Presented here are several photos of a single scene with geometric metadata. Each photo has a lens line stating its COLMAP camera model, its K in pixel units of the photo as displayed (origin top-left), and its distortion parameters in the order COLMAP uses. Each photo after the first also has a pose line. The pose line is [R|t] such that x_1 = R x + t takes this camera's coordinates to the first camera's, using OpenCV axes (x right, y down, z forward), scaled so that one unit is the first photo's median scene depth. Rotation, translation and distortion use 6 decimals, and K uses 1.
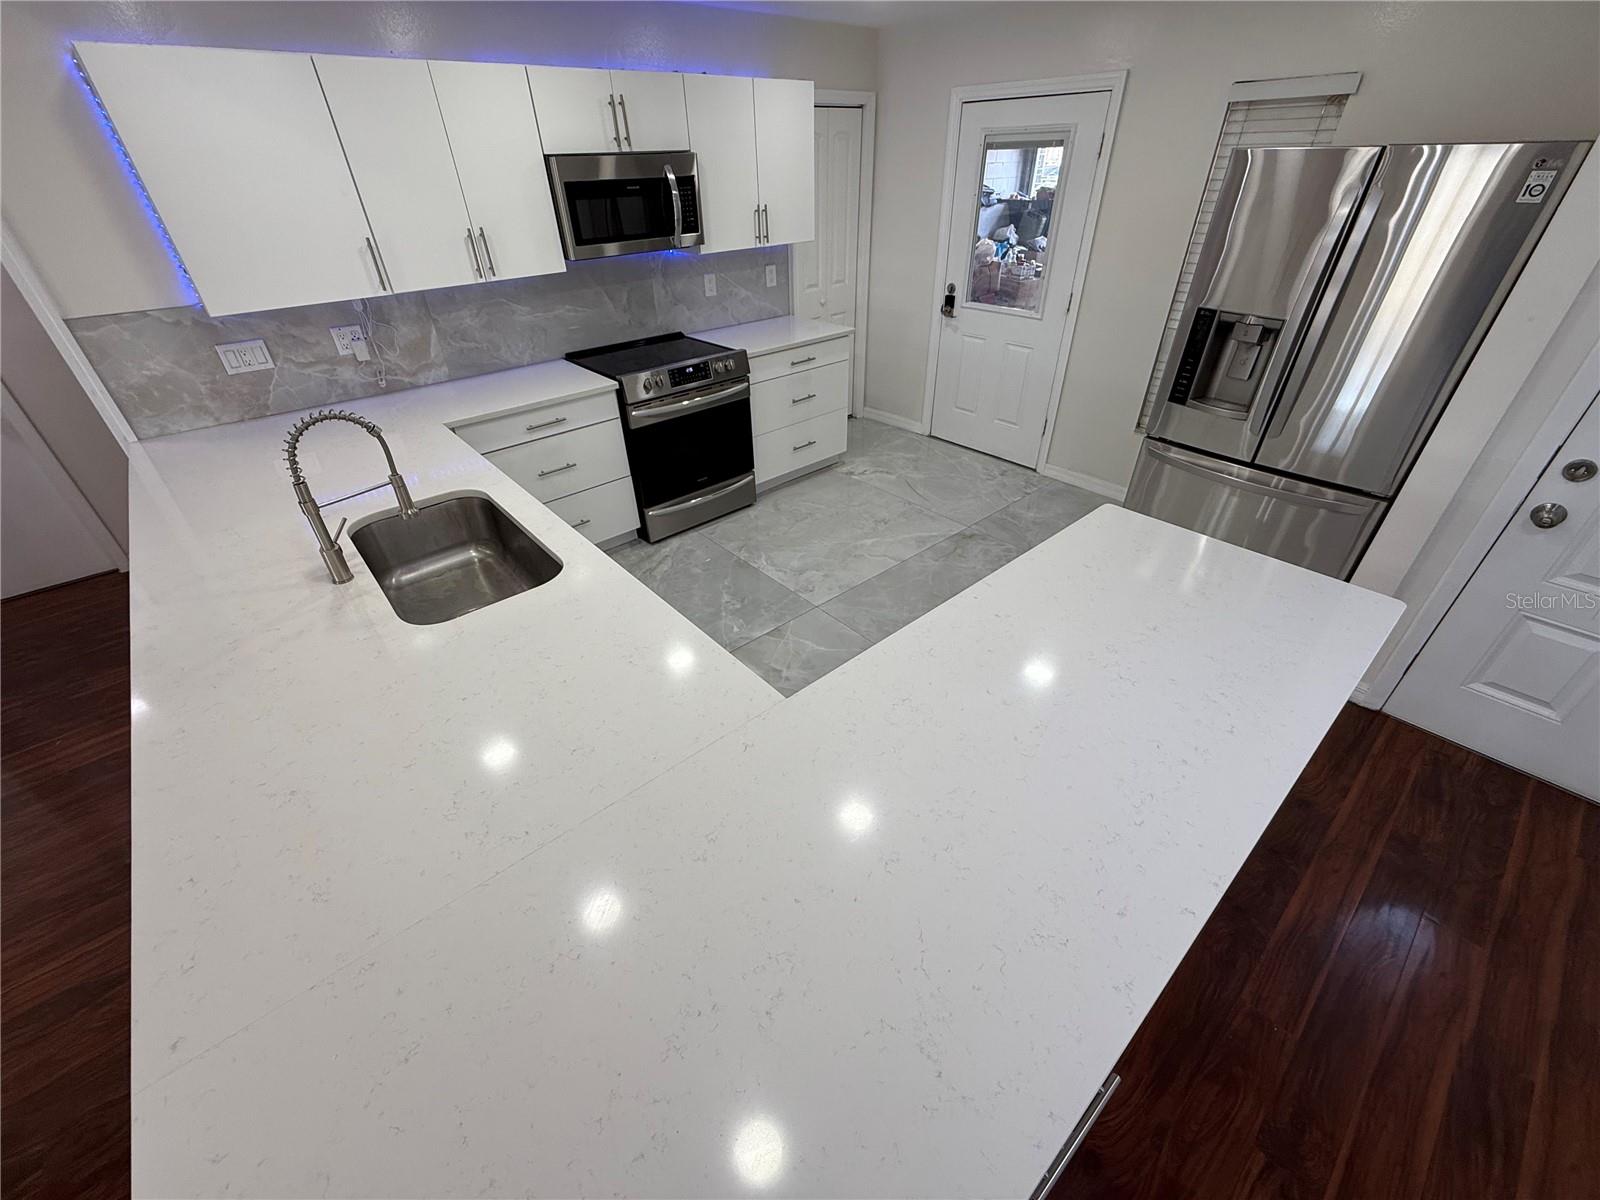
lens RADIAL K [[638.9, 0, 795.5], [0, 638.9, 599.9], [0, 0, 1]] dist [0.001081, -0.000474]
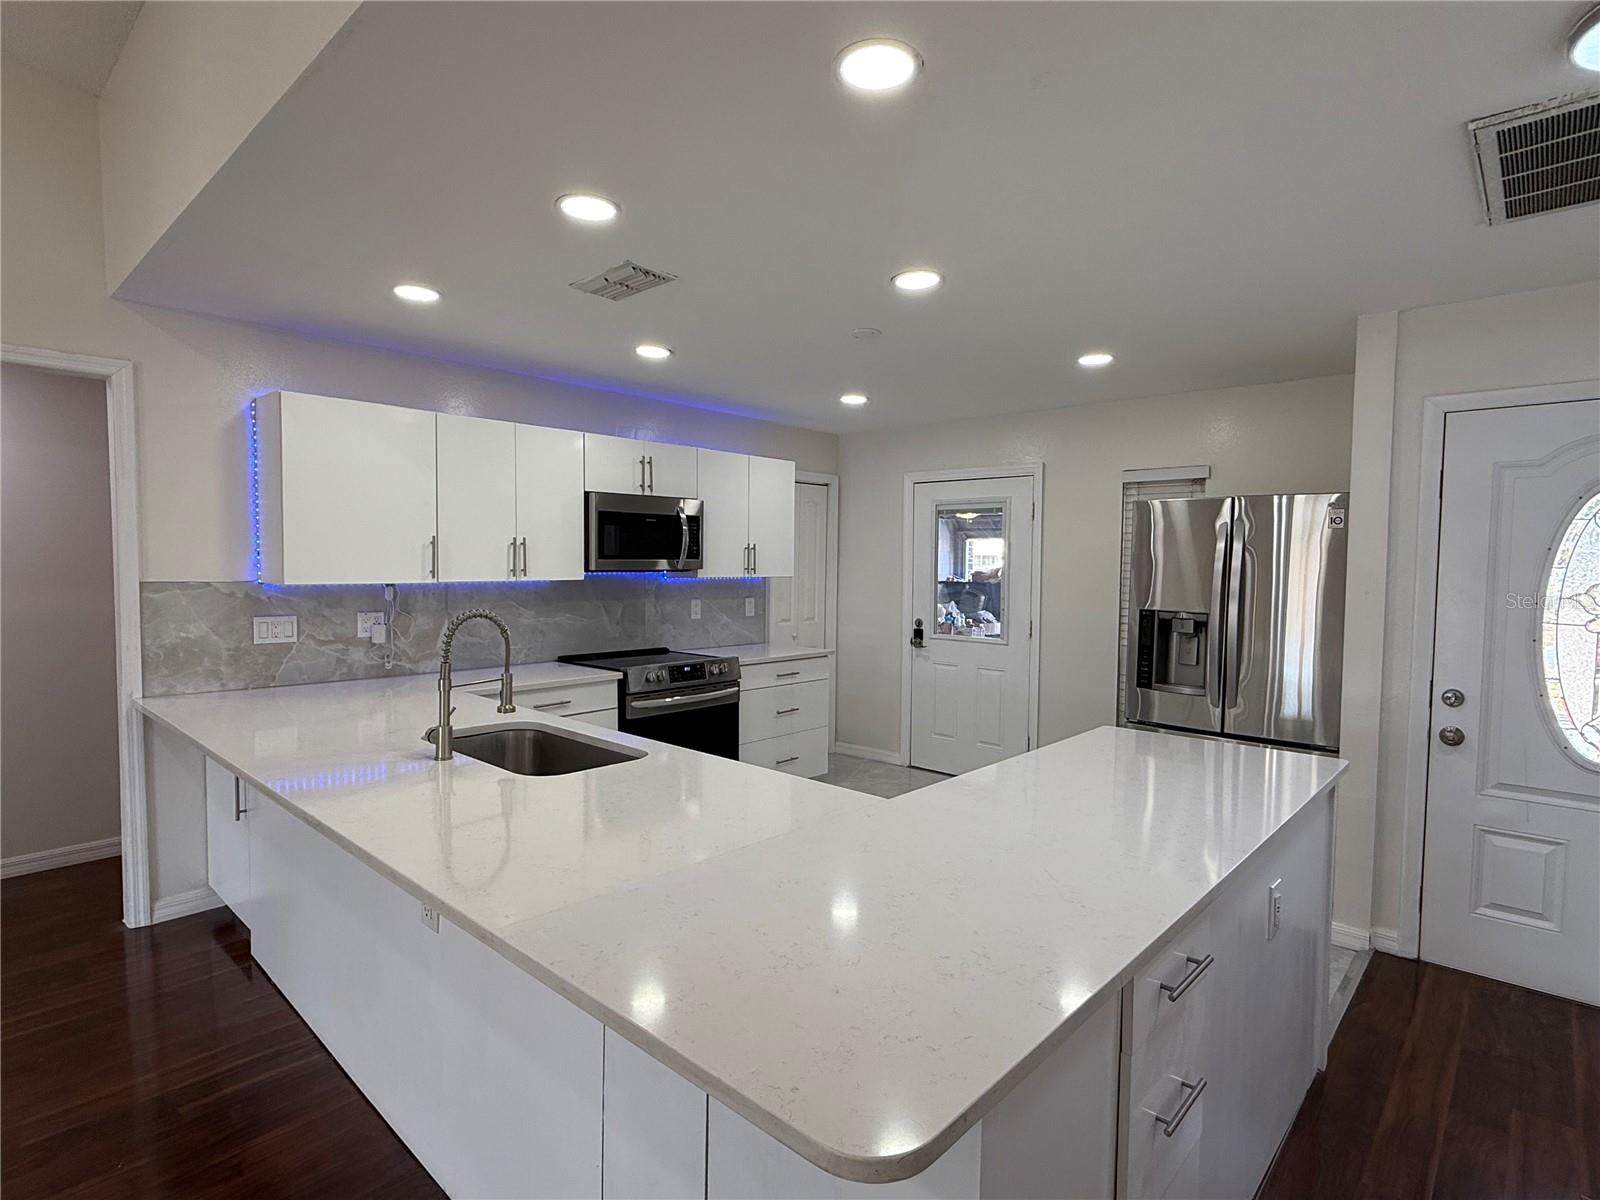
lens RADIAL K [[822.4, 0, 797.5], [0, 822.4, 602.3], [0, 0, 1]] dist [0.001124, -0.000537]
pose [[0.993371, 0.026786, 0.111790, -0.144462], [0.036226, 0.849978, -0.525571, 0.254498], [-0.109097, 0.526136, 0.843373, -0.190559]]
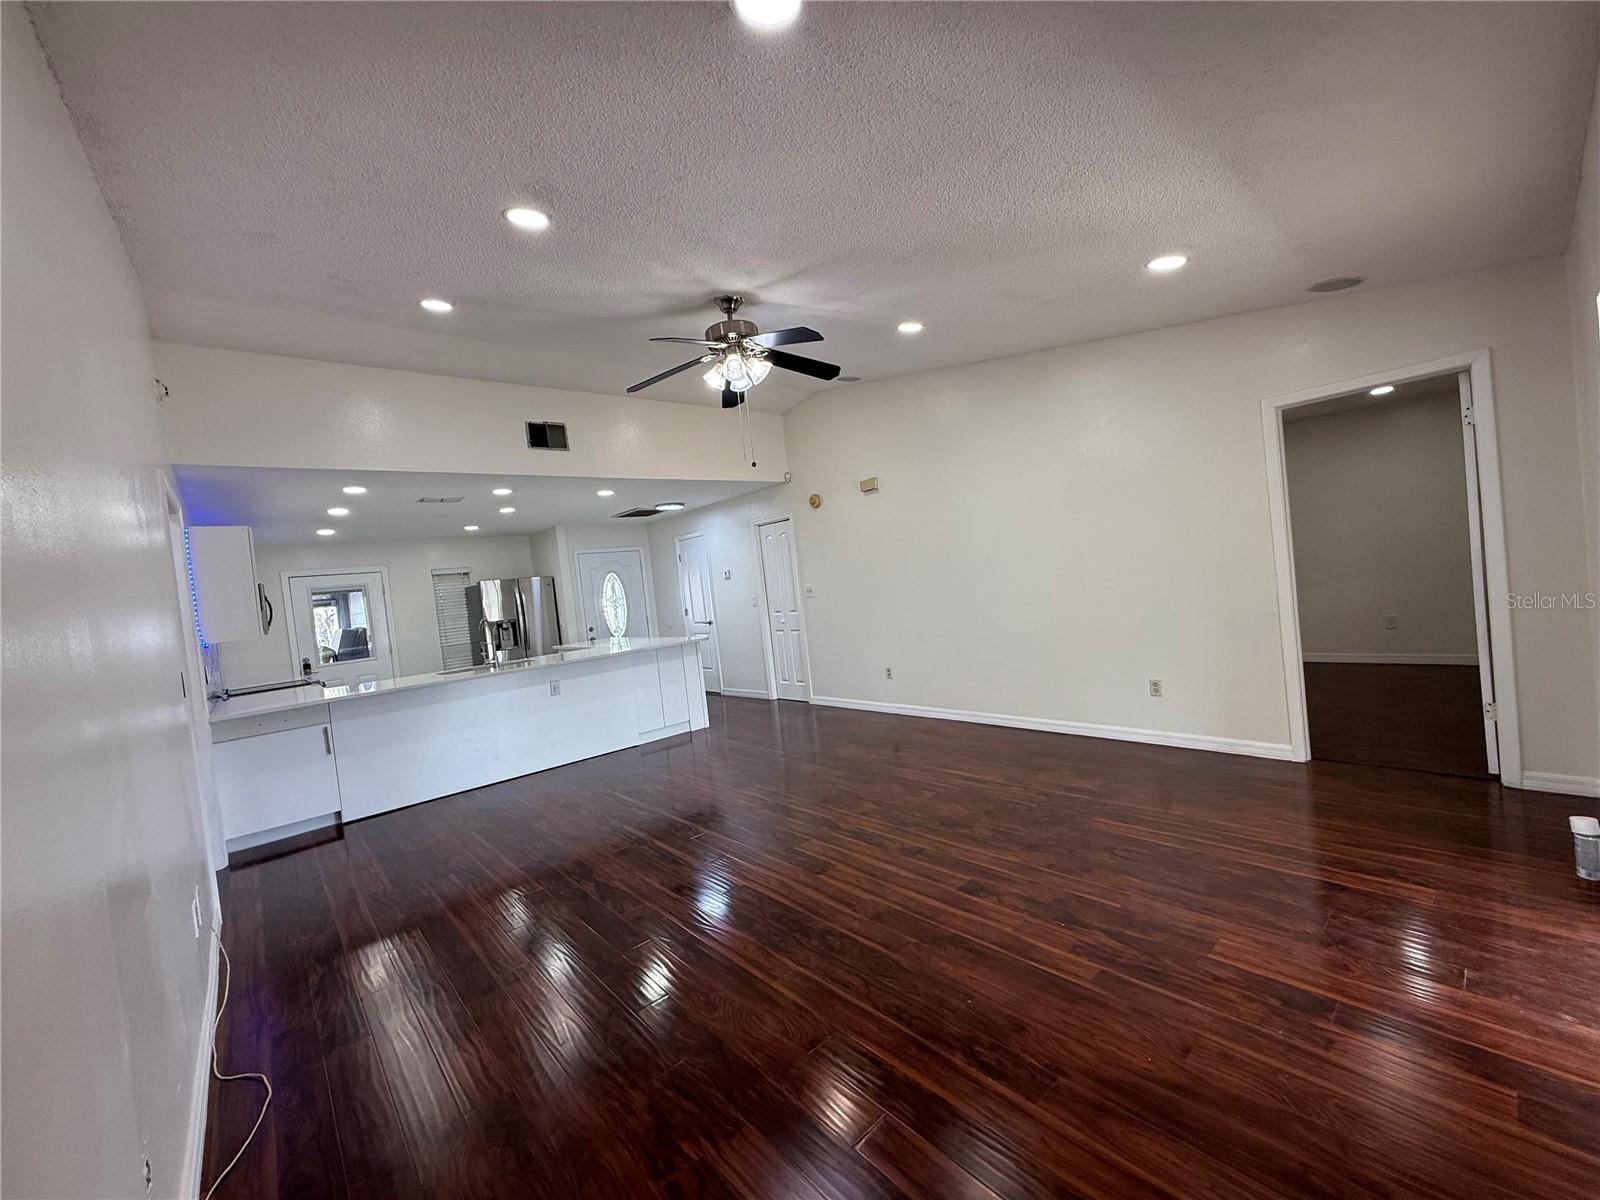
lens RADIAL K [[638.9, 0, 795.5], [0, 638.9, 599.9], [0, 0, 1]] dist [0.001081, -0.000474]
pose [[0.005664, -0.008399, 0.999949, -2.003543], [0.653954, 0.756530, 0.002650, 0.350380], [-0.756513, 0.653905, 0.009777, -0.193506]]
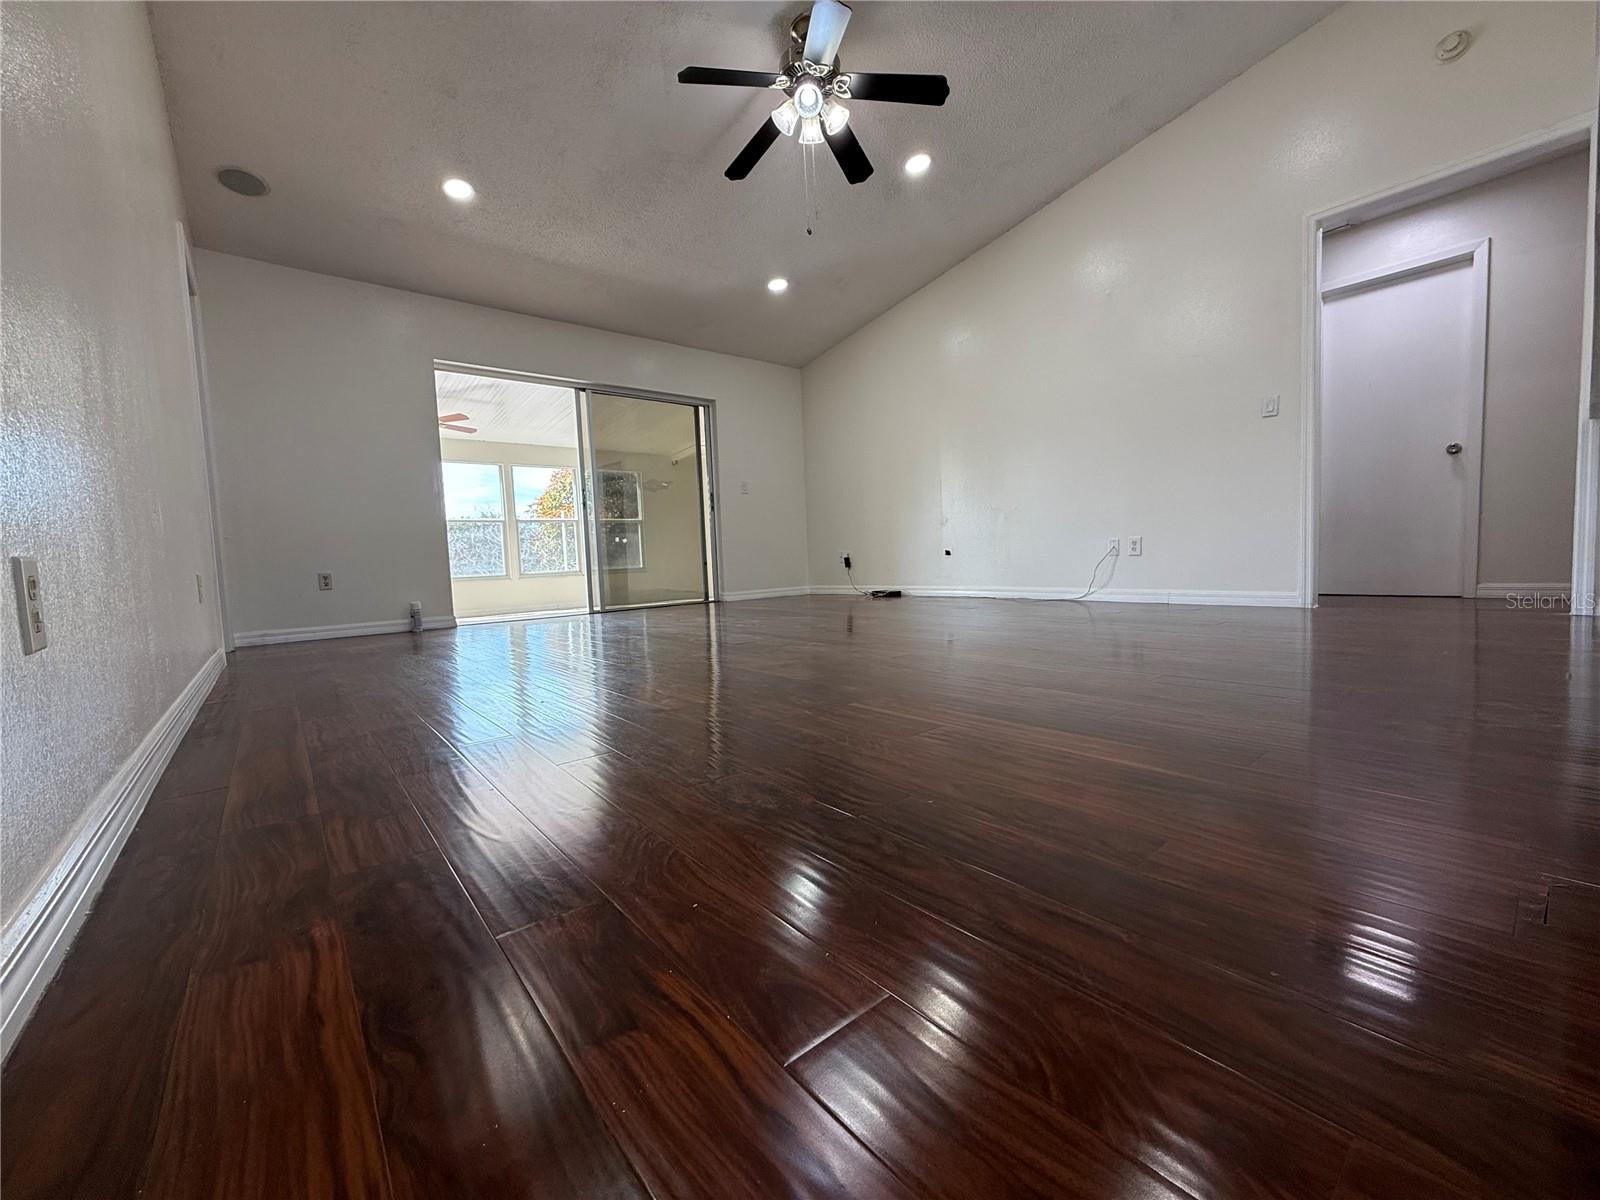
lens RADIAL K [[638.9, 0, 795.5], [0, 638.9, 599.9], [0, 0, 1]] dist [0.001081, -0.000474]
pose [[-0.032594, 0.091604, -0.995262, 0.107828], [-0.535399, 0.839264, 0.094780, 0.521434], [0.843970, 0.535952, 0.021690, -0.010131]]
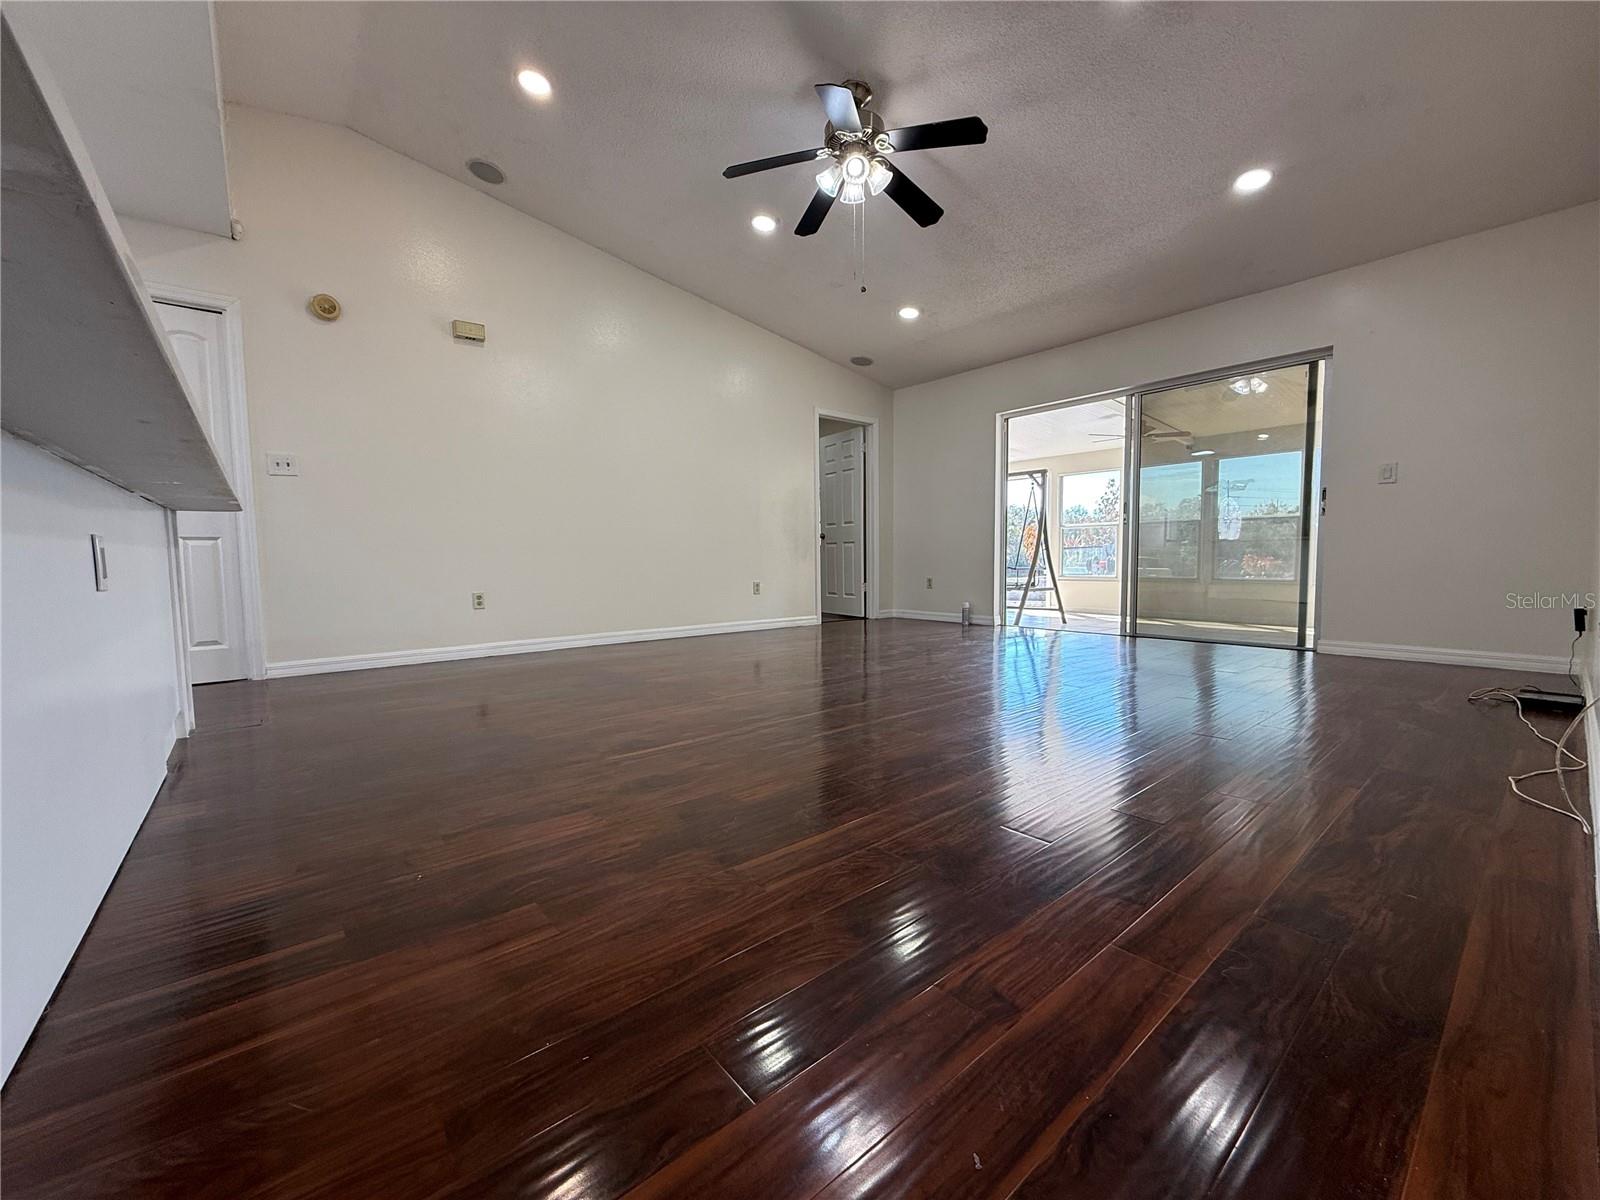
lens RADIAL K [[638.9, 0, 795.5], [0, 638.9, 599.9], [0, 0, 1]] dist [0.001081, -0.000474]
pose [[-0.999125, 0.032360, 0.026481, -0.822640], [0.041812, 0.780617, 0.623609, -0.116331], [-0.000492, 0.624171, -0.781288, 0.808943]]
